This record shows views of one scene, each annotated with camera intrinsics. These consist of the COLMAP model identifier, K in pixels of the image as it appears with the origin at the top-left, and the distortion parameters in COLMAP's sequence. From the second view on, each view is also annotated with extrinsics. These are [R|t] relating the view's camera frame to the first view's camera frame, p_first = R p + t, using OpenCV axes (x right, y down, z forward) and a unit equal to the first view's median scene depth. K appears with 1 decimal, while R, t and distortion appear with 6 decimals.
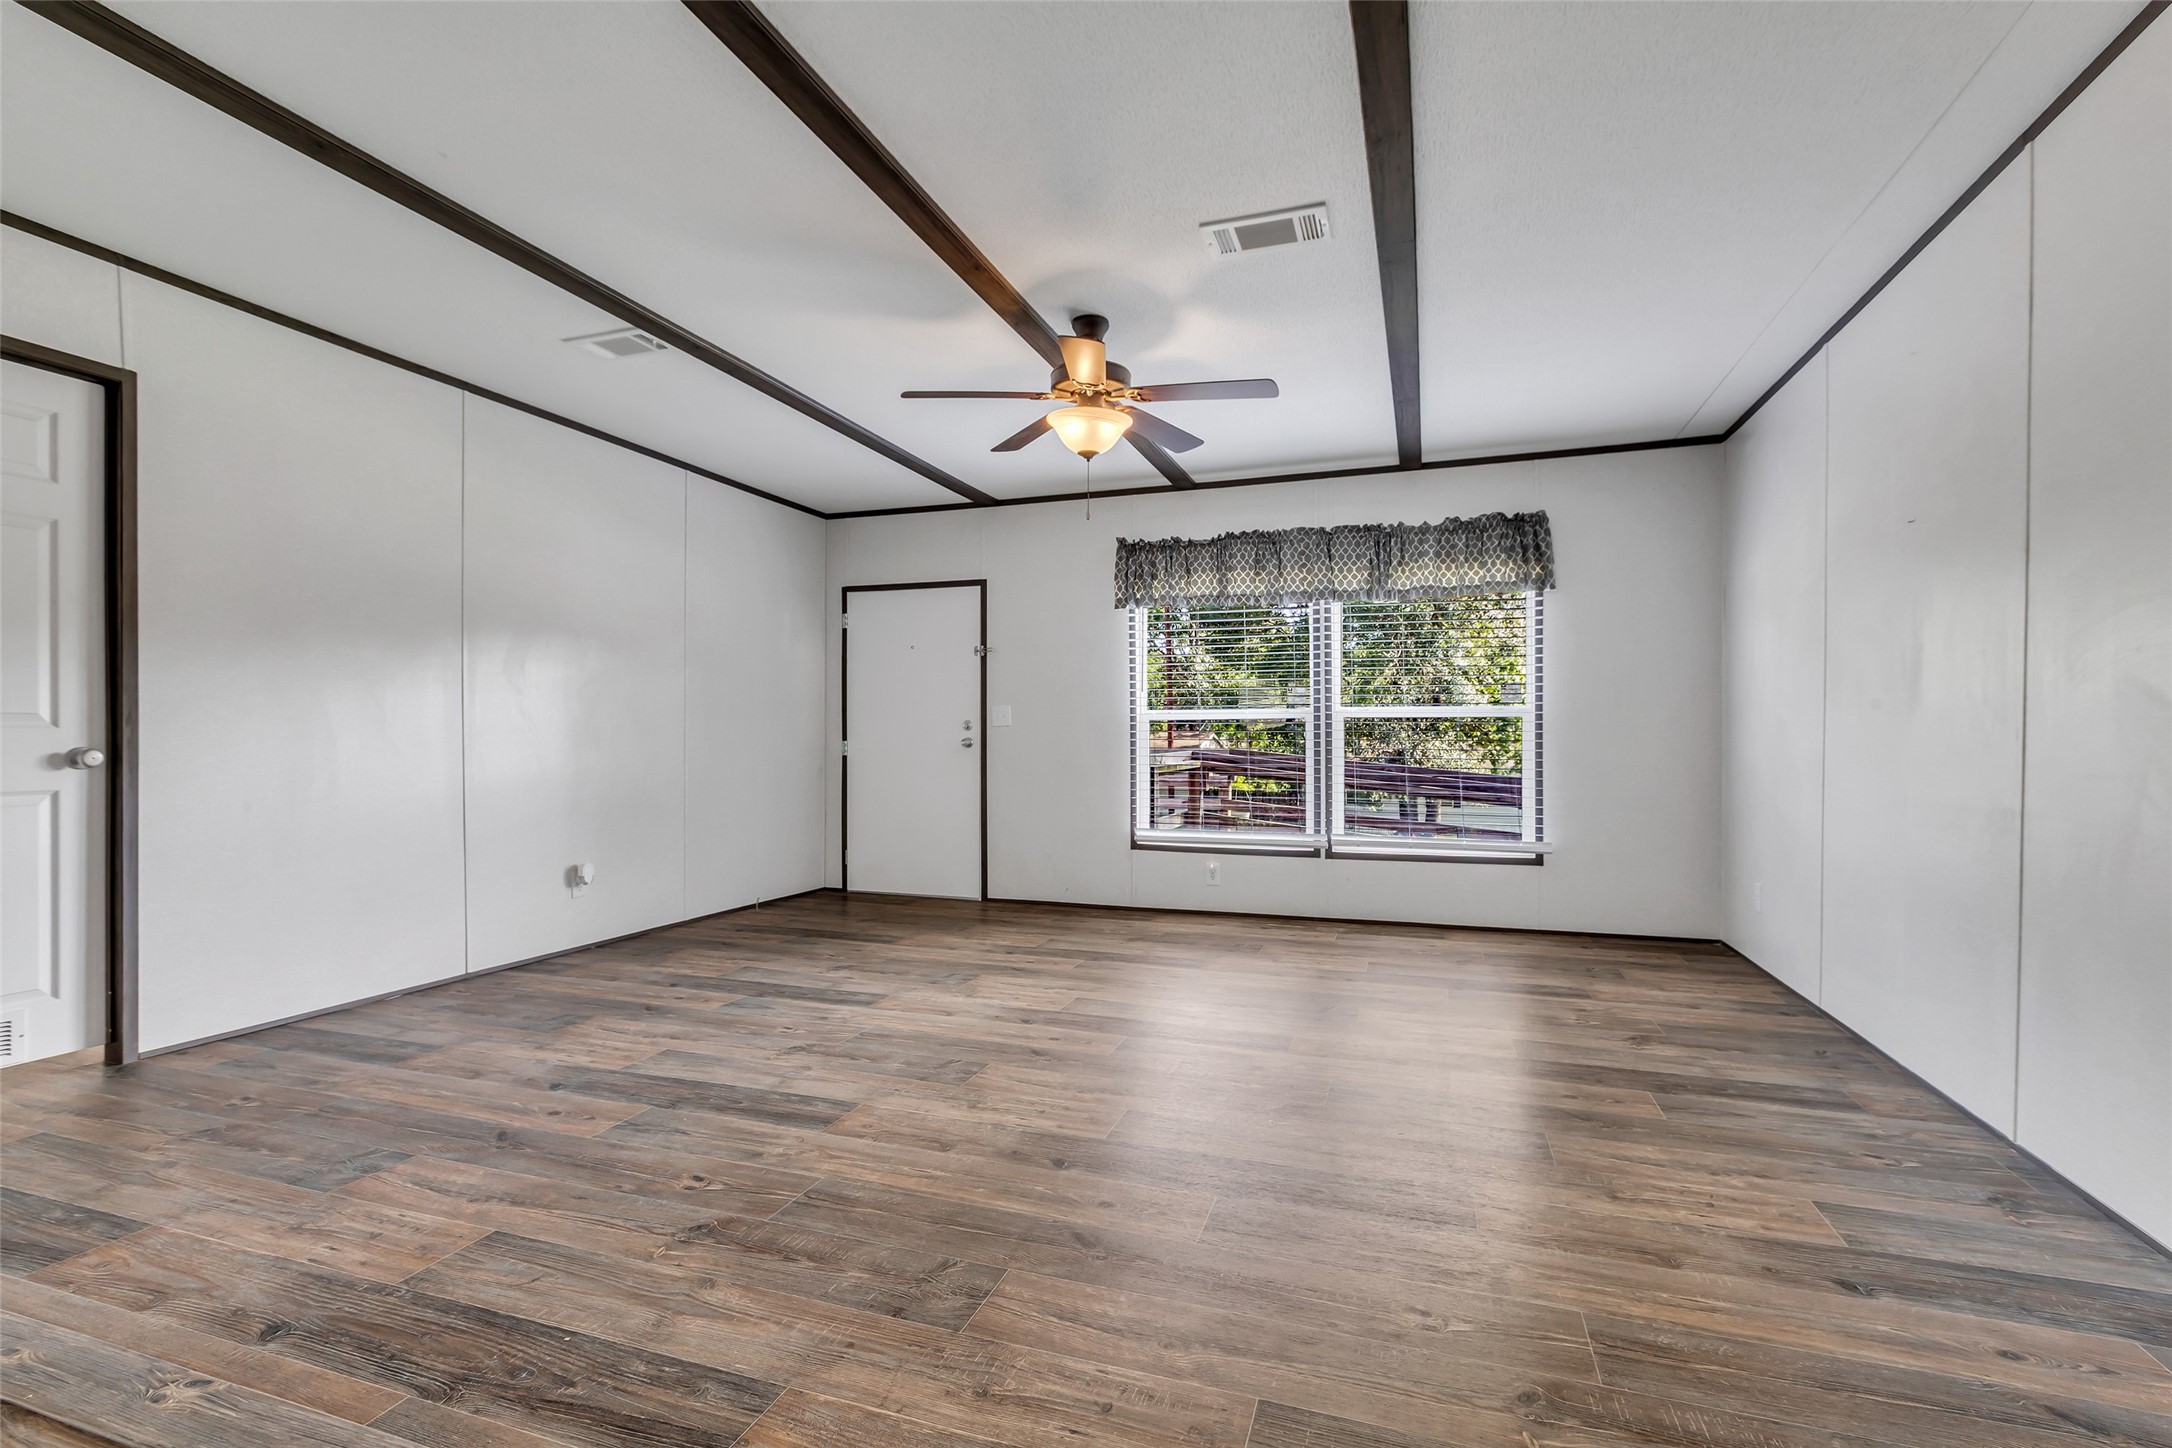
lens RADIAL K [[972.8, 0, 1101.7], [0, 972.8, 733.8], [0, 0, 1]] dist [-0.002963, 0.000338]
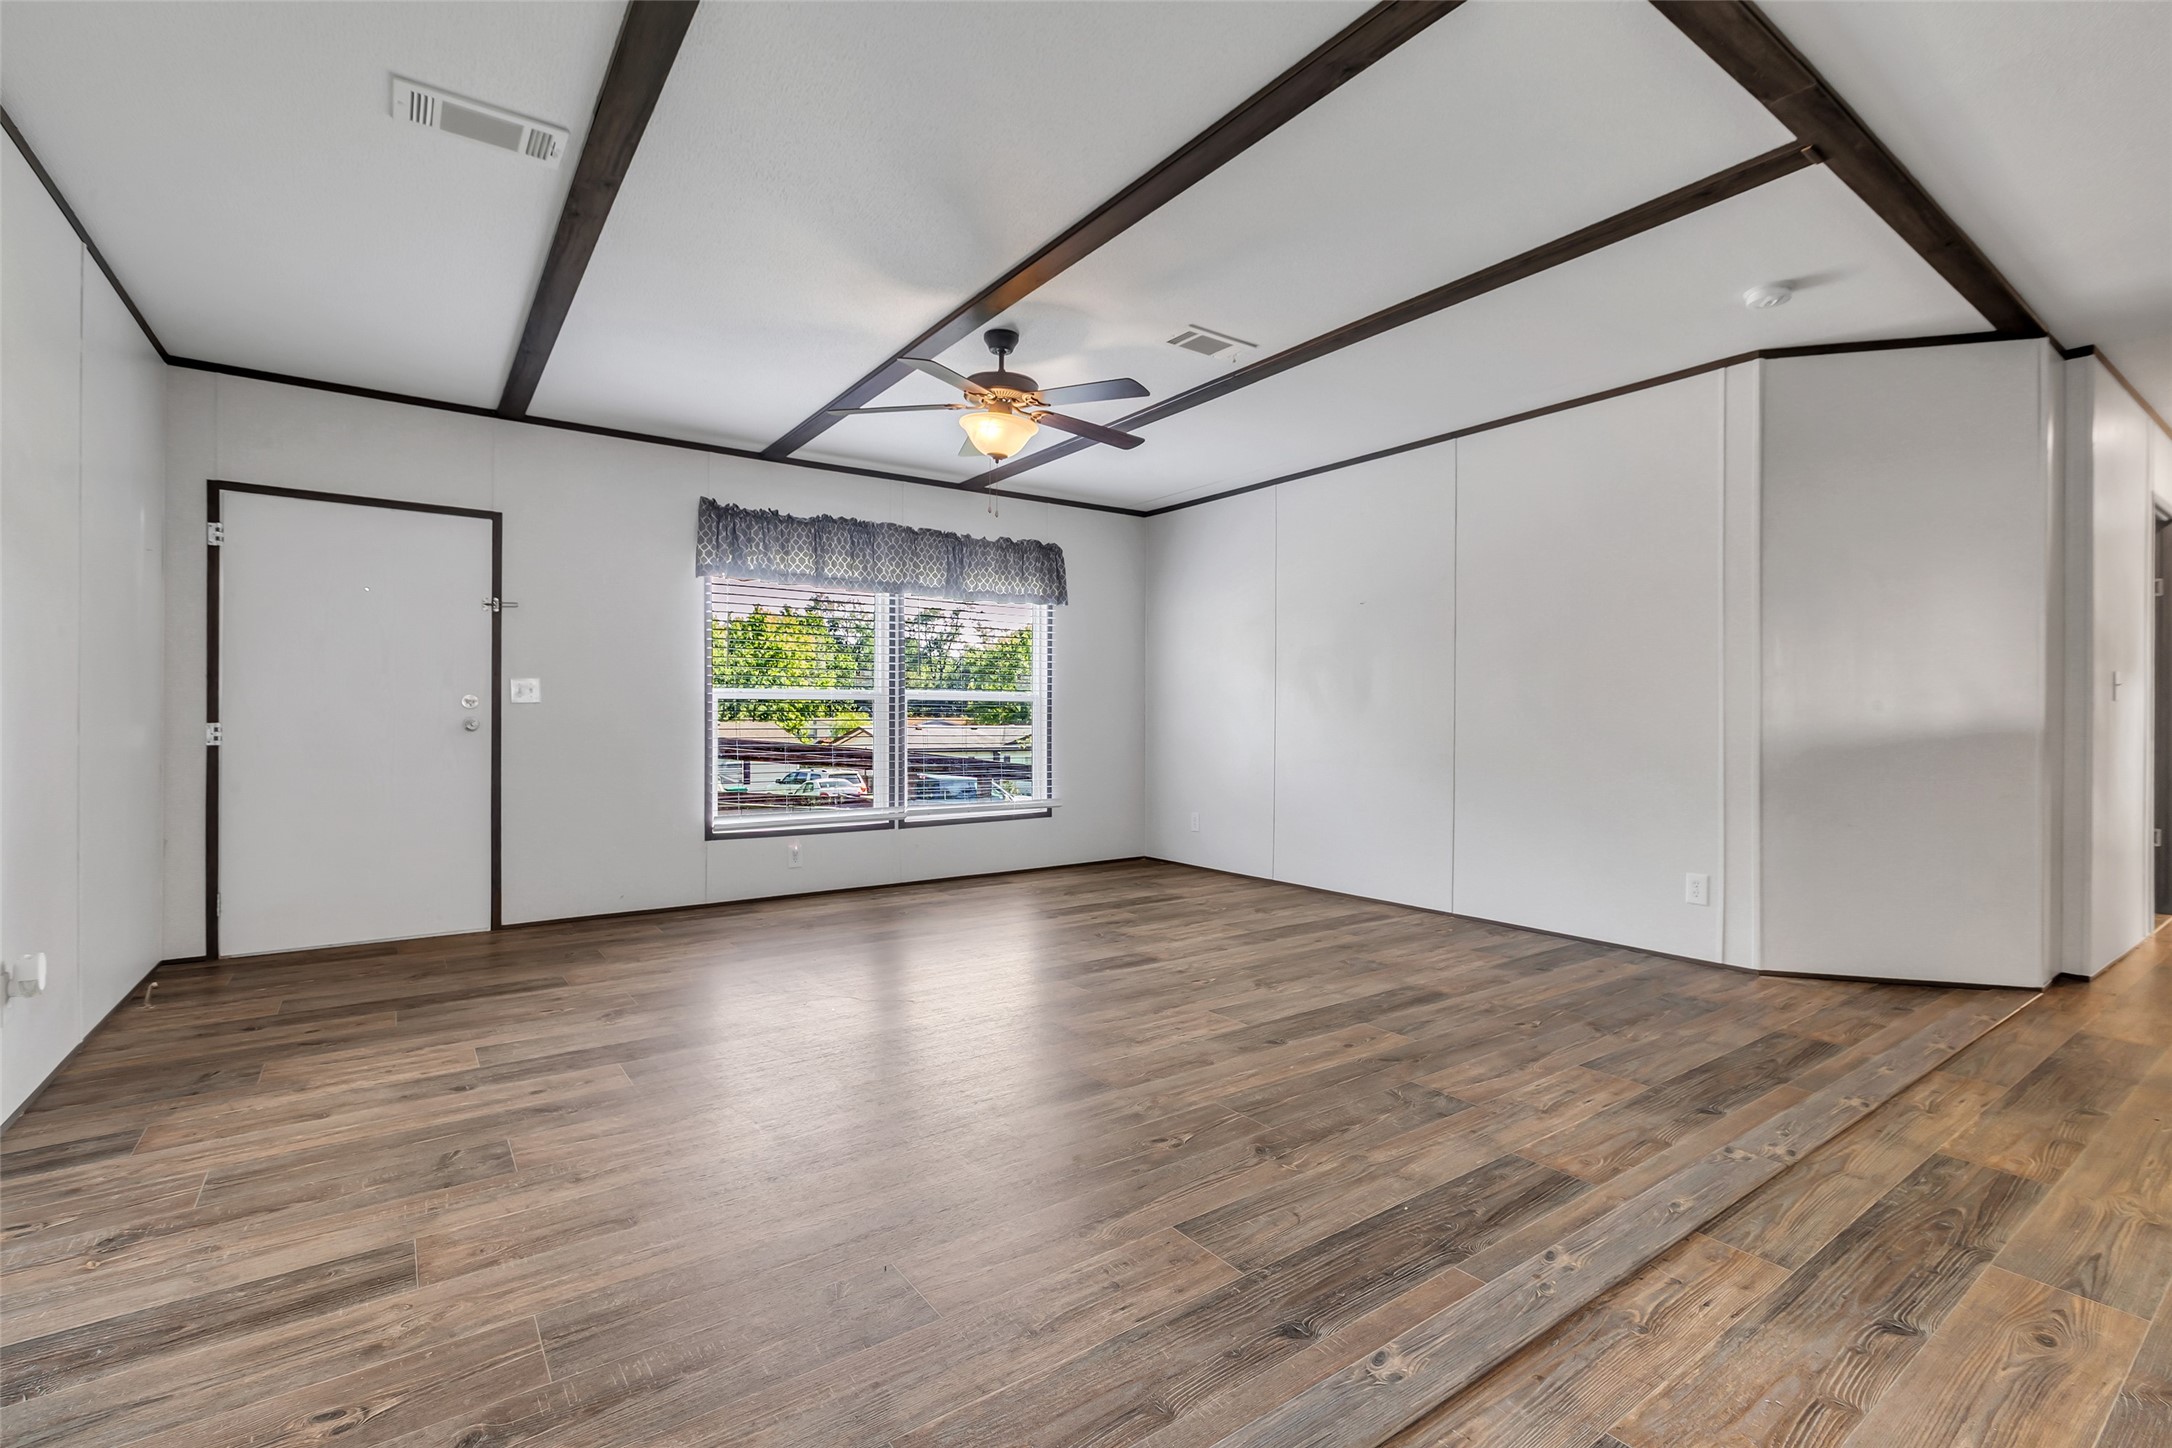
lens RADIAL K [[991.7, 0, 1090.5], [0, 991.7, 711.9], [0, 0, 1]] dist [0.011074, 0.000168]
pose [[0.575816, 0.003835, 0.817570, -0.597331], [-0.004863, 0.999987, -0.001265, -0.002919], [-0.817565, -0.003247, 0.575828, 0.195799]]
